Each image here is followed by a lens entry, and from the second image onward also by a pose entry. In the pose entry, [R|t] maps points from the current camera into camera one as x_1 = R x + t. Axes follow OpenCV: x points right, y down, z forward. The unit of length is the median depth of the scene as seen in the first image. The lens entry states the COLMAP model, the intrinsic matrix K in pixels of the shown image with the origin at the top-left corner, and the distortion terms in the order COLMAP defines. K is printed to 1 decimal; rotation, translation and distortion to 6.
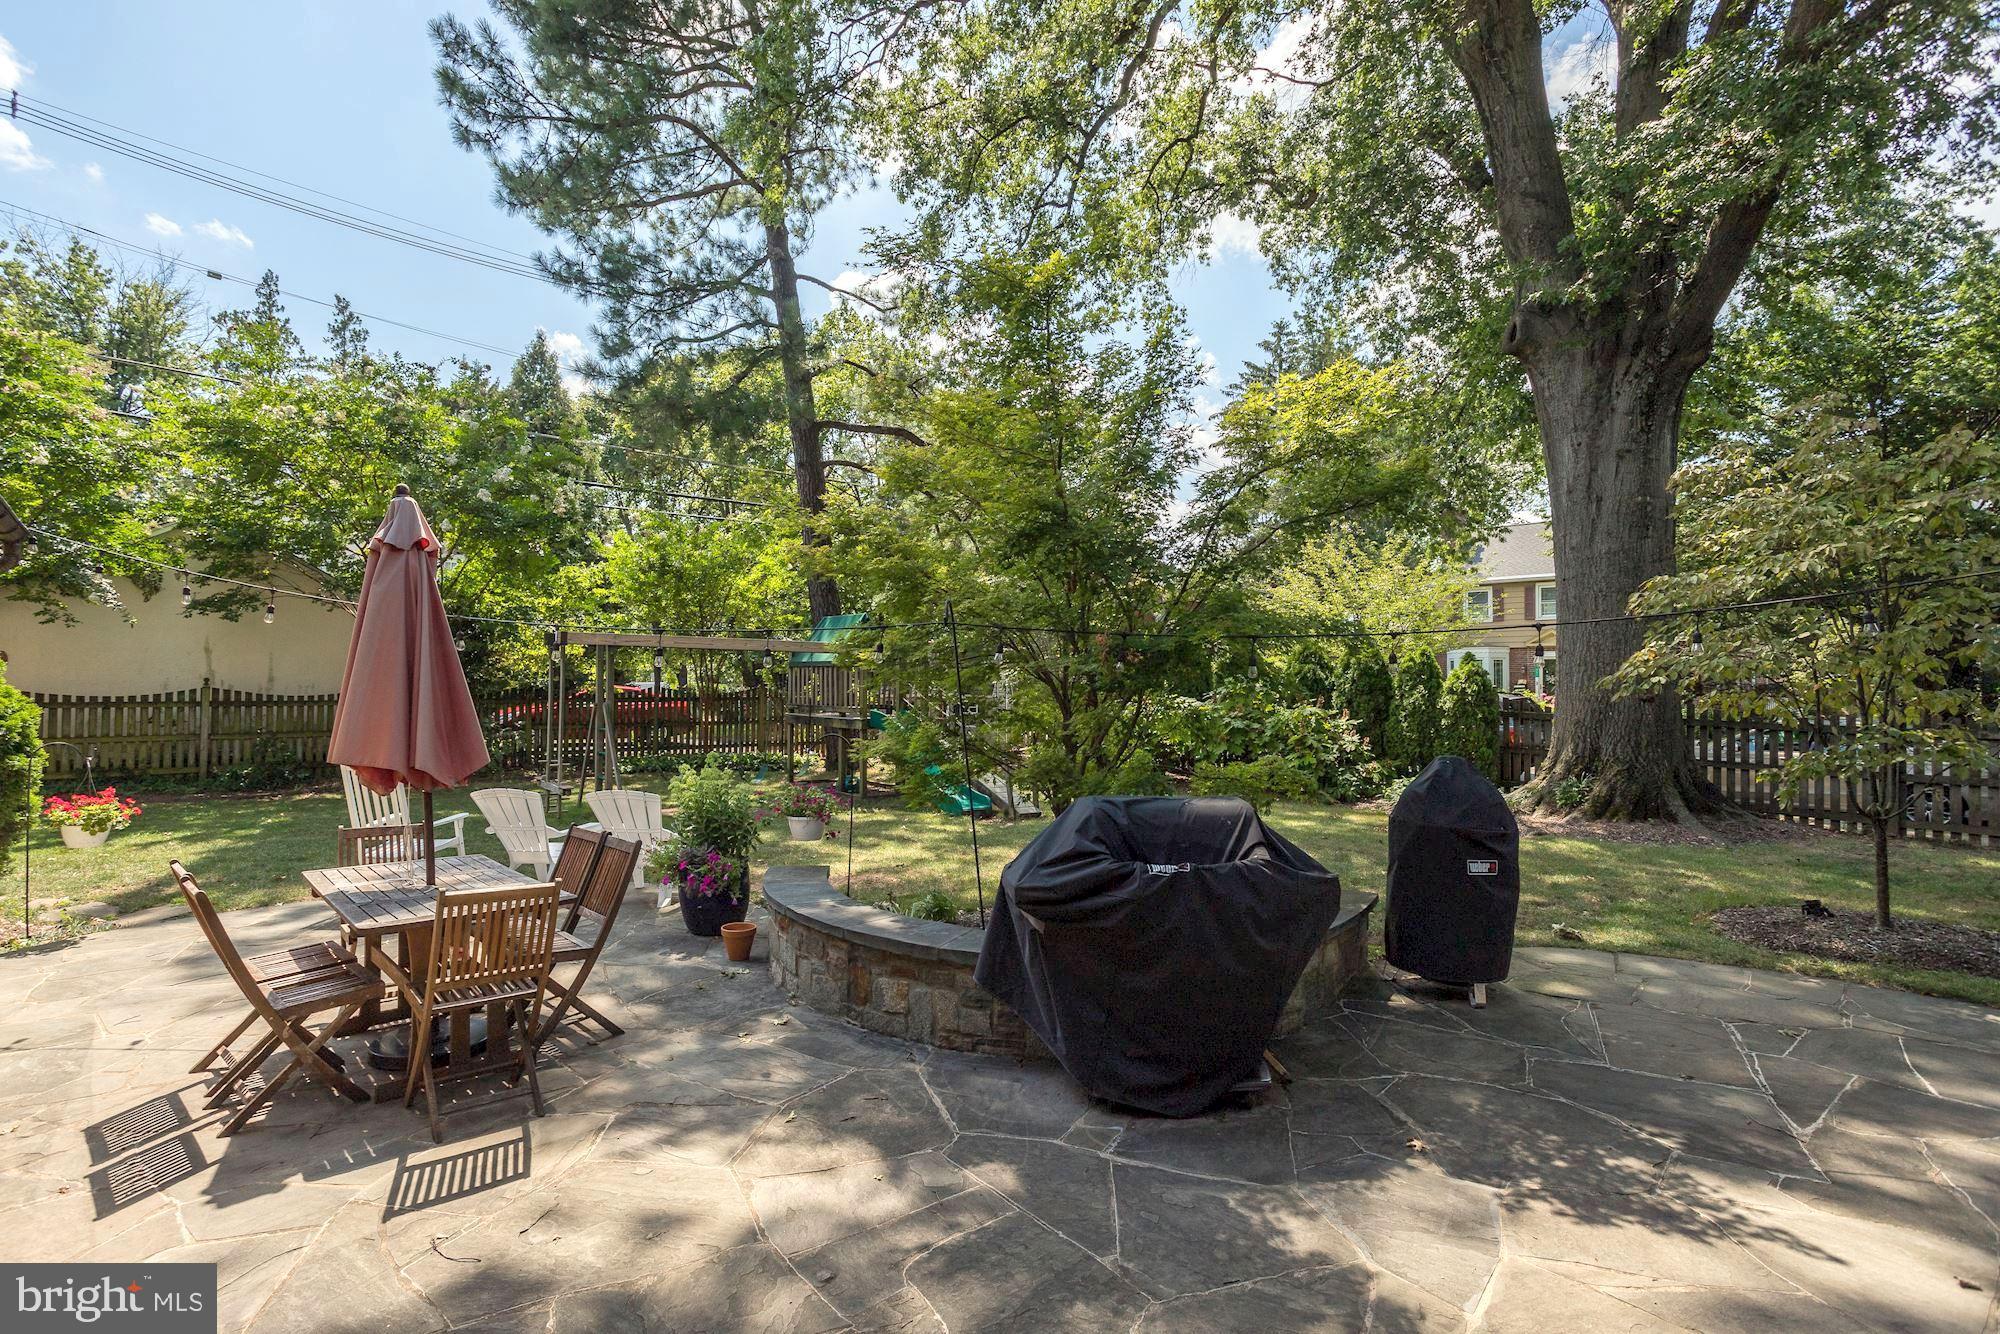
lens RADIAL K [[969.7, 0, 990.7], [0, 969.7, 663.4], [0, 0, 1]] dist [-0.072411, 0.036482]
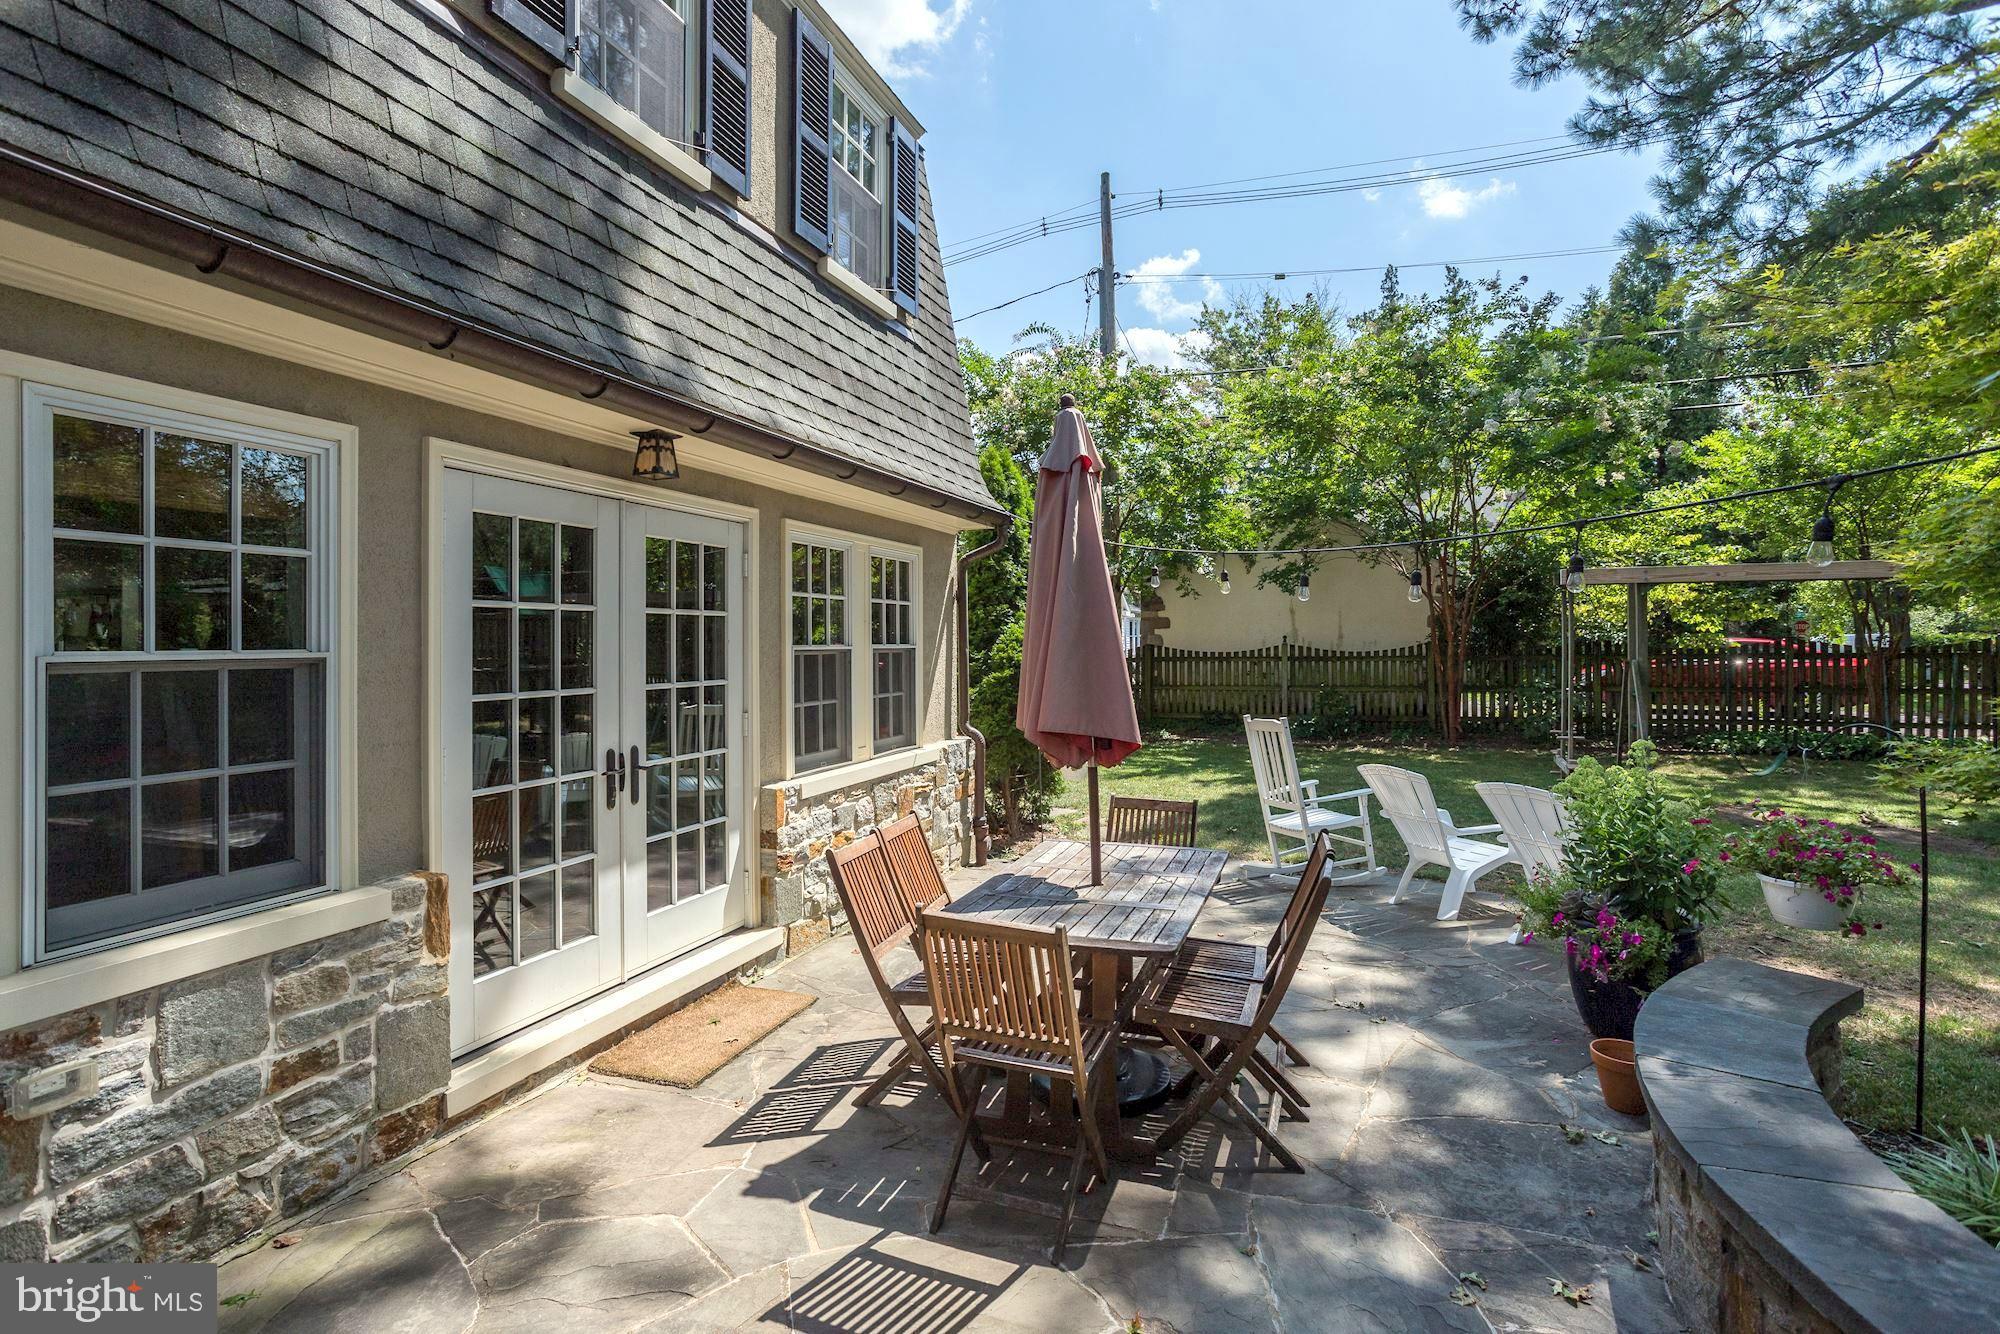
lens RADIAL K [[969.7, 0, 990.7], [0, 969.7, 663.4], [0, 0, 1]] dist [-0.072411, 0.036482]
pose [[0.455205, 0.006108, -0.890366, 0.025944], [0.034811, 0.999090, 0.024651, 0.007764], [0.889706, -0.042215, 0.454578, 0.164451]]
